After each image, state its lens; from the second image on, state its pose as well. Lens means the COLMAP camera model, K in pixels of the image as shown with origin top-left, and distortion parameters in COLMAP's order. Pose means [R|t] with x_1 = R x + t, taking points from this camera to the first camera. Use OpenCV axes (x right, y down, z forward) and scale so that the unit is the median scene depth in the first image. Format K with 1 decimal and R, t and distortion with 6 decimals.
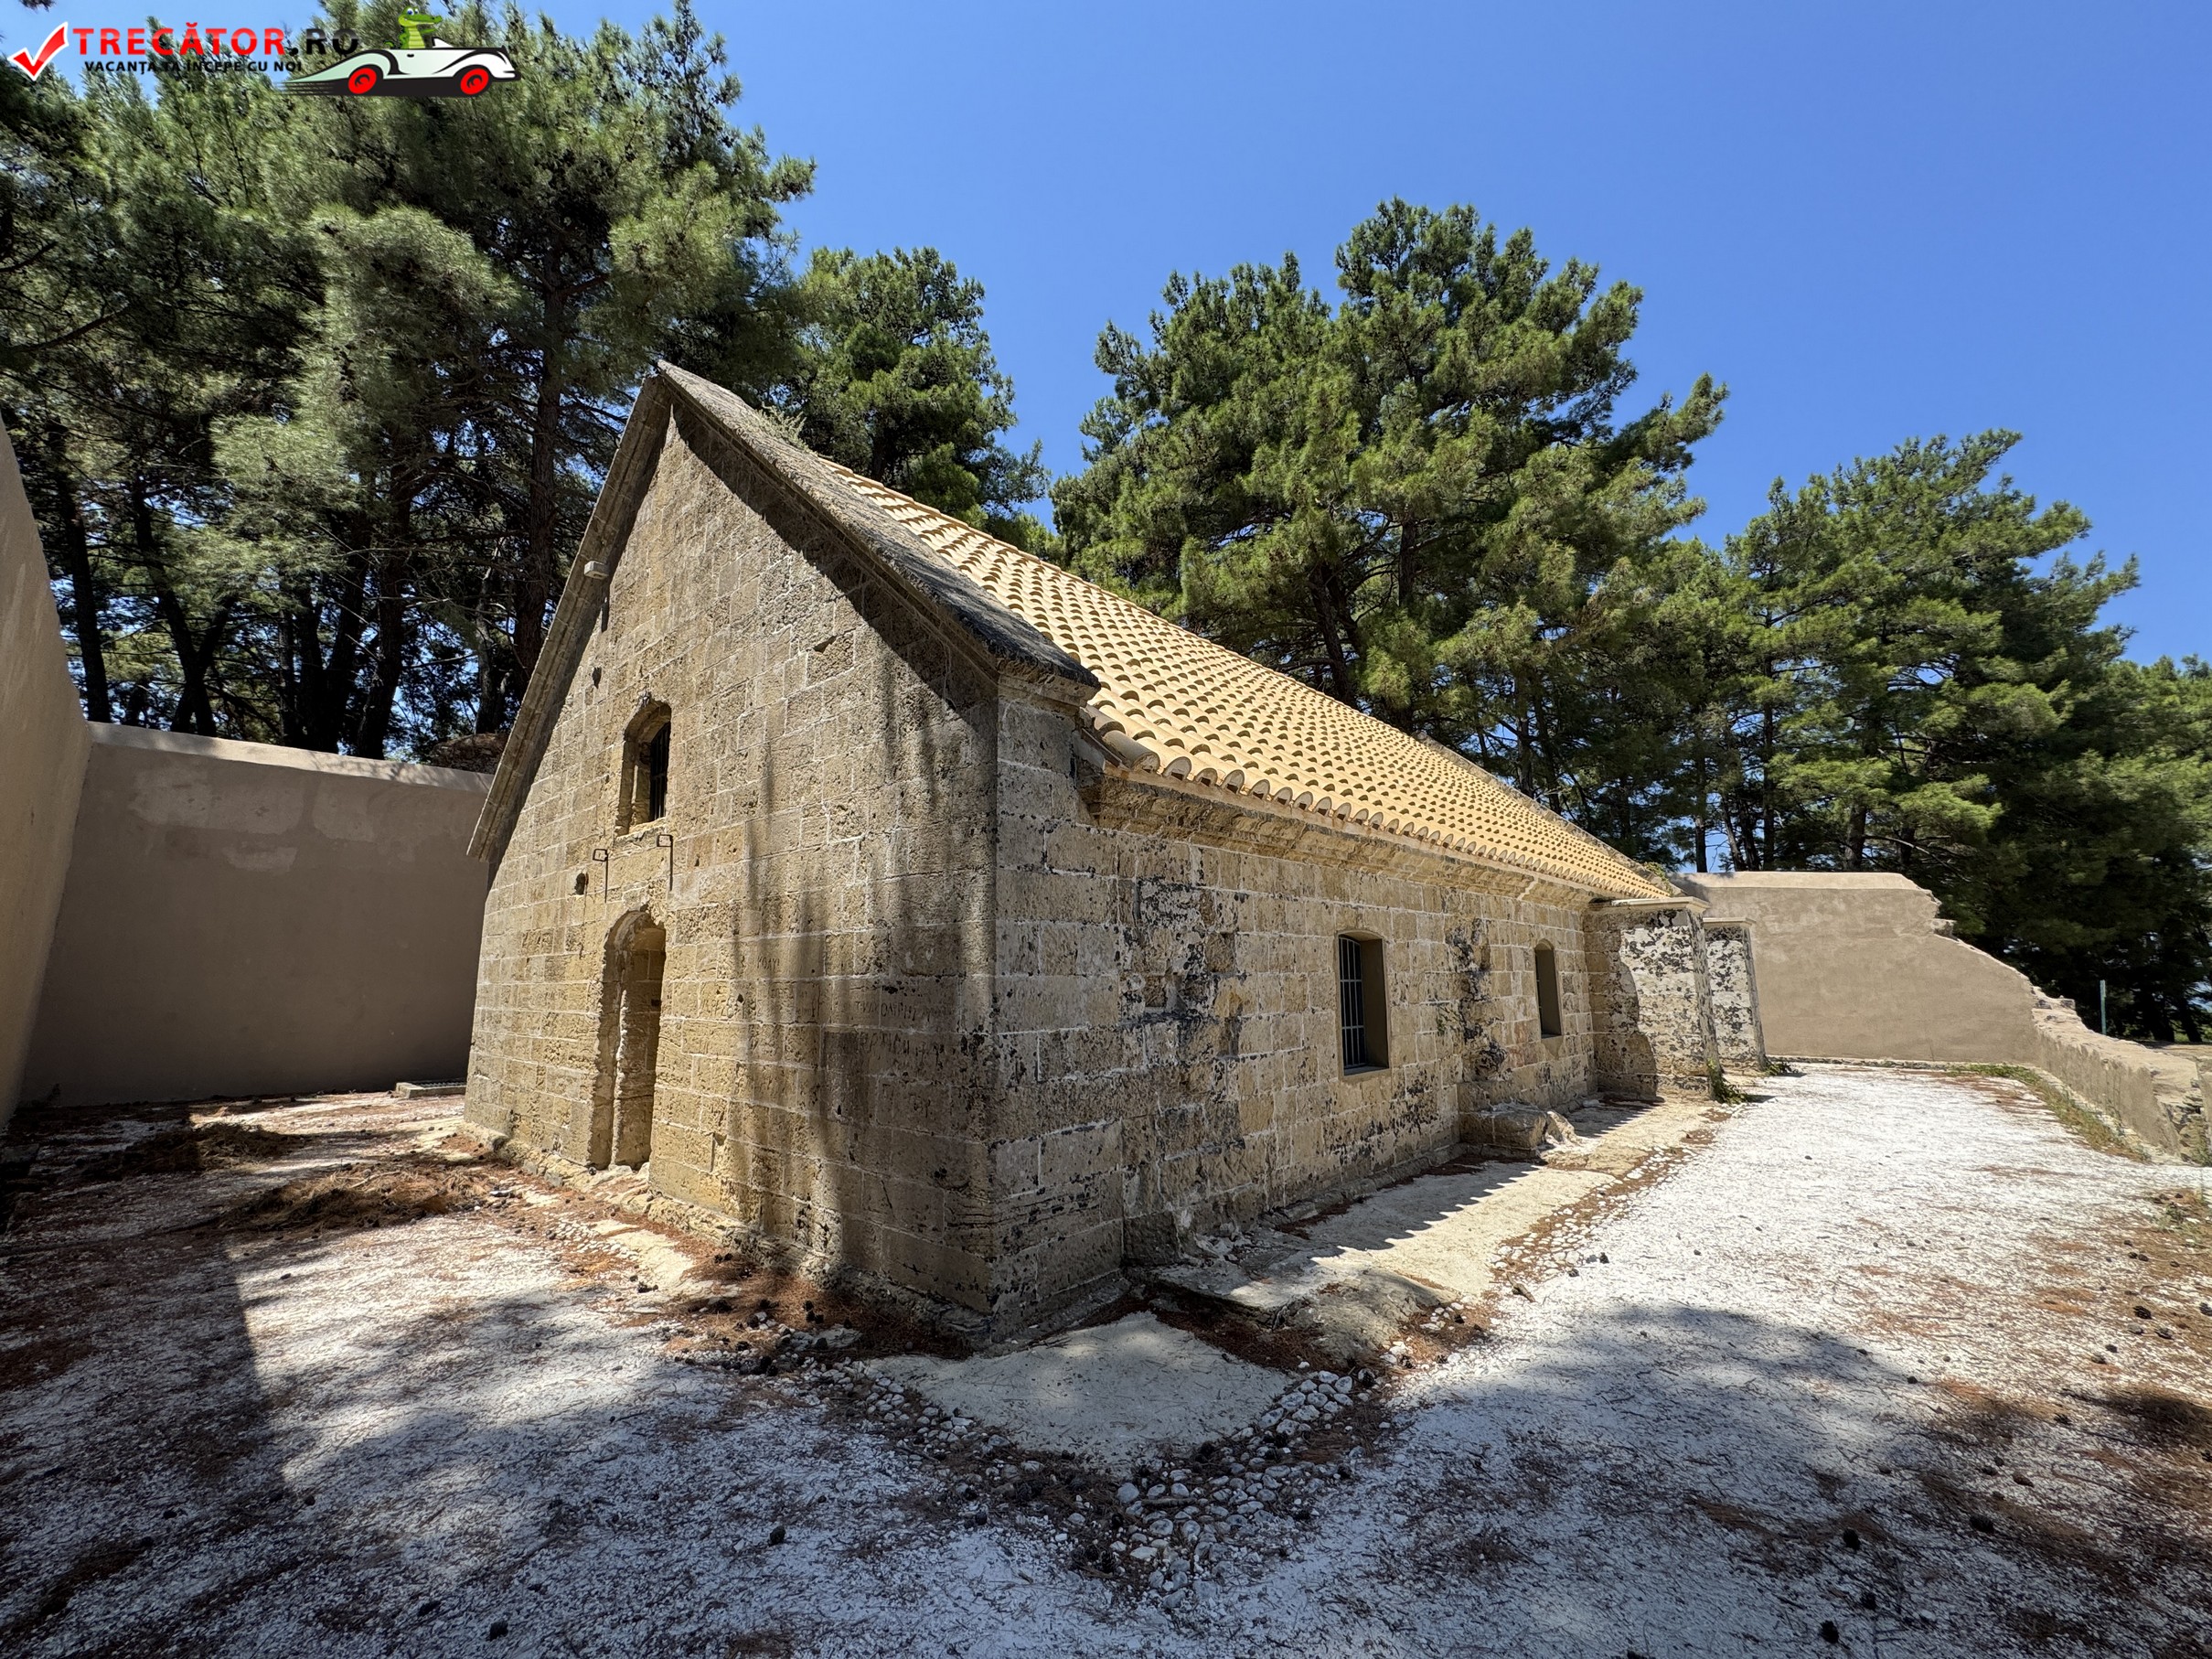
lens RADIAL K [[889.2, 0, 1106.0], [0, 889.2, 829.5], [0, 0, 1]] dist [0.000471, 0.000084]
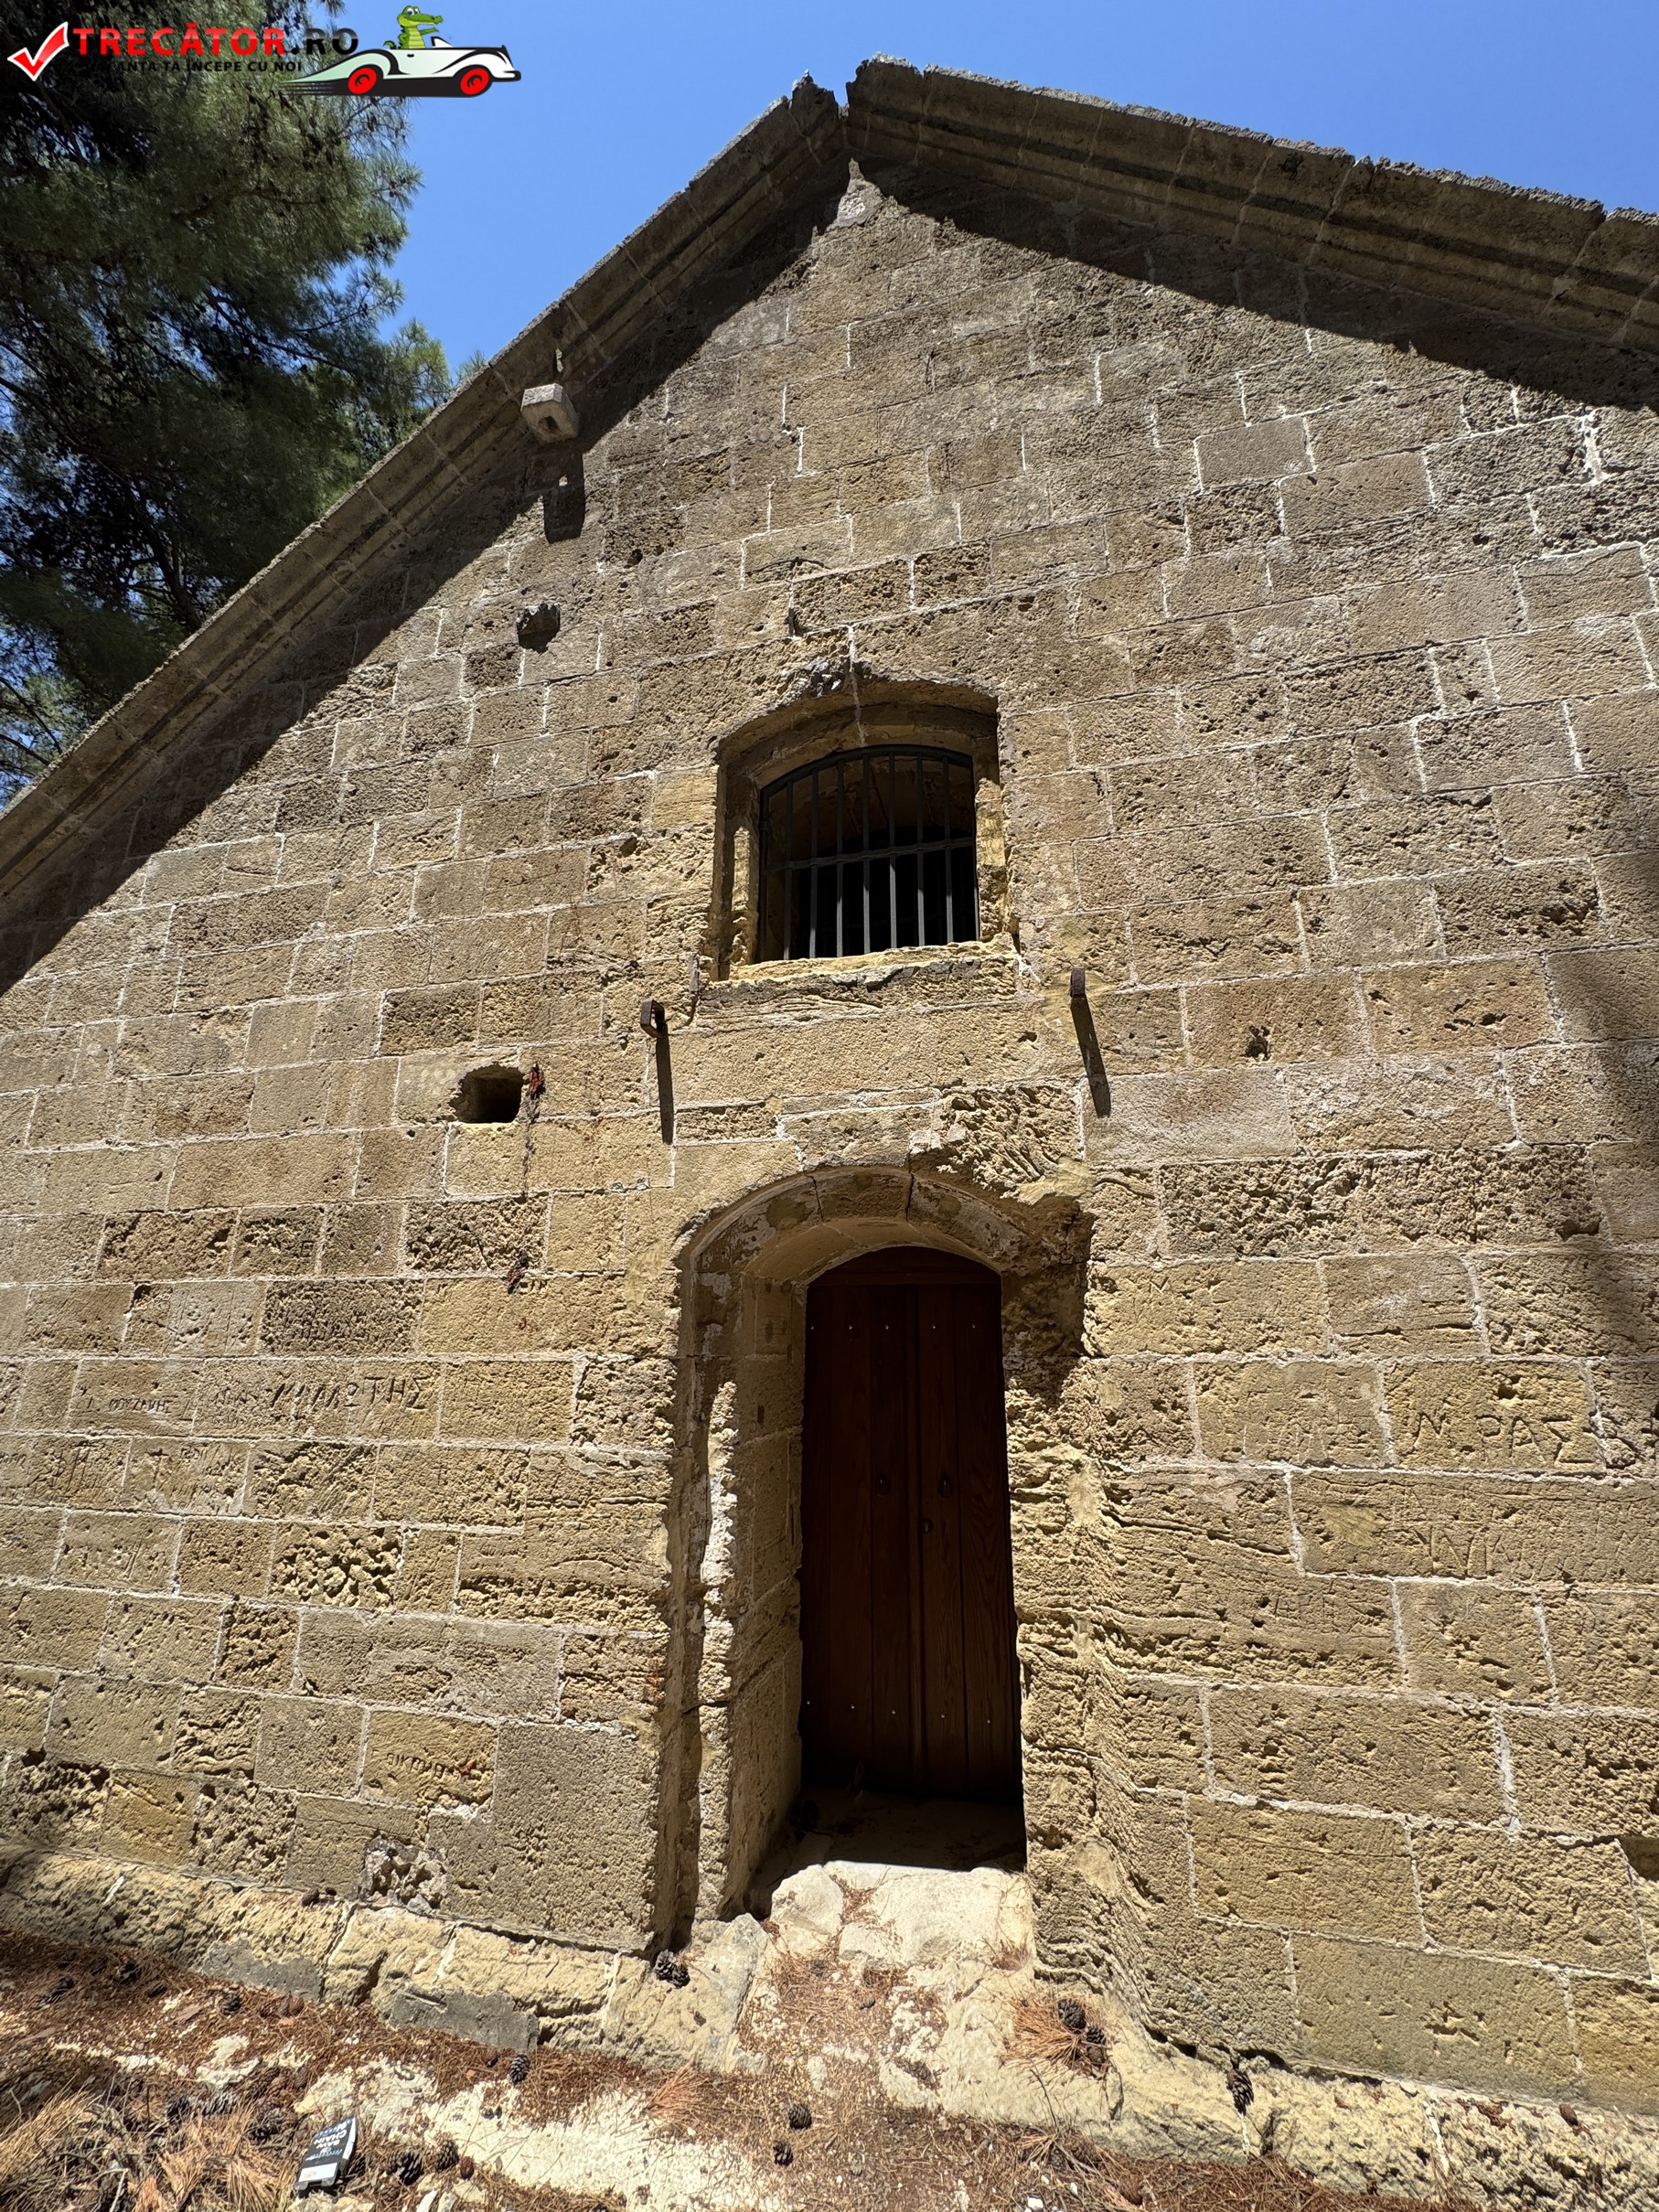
lens RADIAL K [[889.2, 0, 829.5], [0, 889.2, 1106.0], [0, 0, 1]] dist [0.000471, 0.000084]
pose [[0.879635, 0.142748, 0.453723, -0.683114], [-0.091424, 0.986859, -0.133236, 0.112726], [-0.466780, 0.075718, 0.881126, 0.641080]]
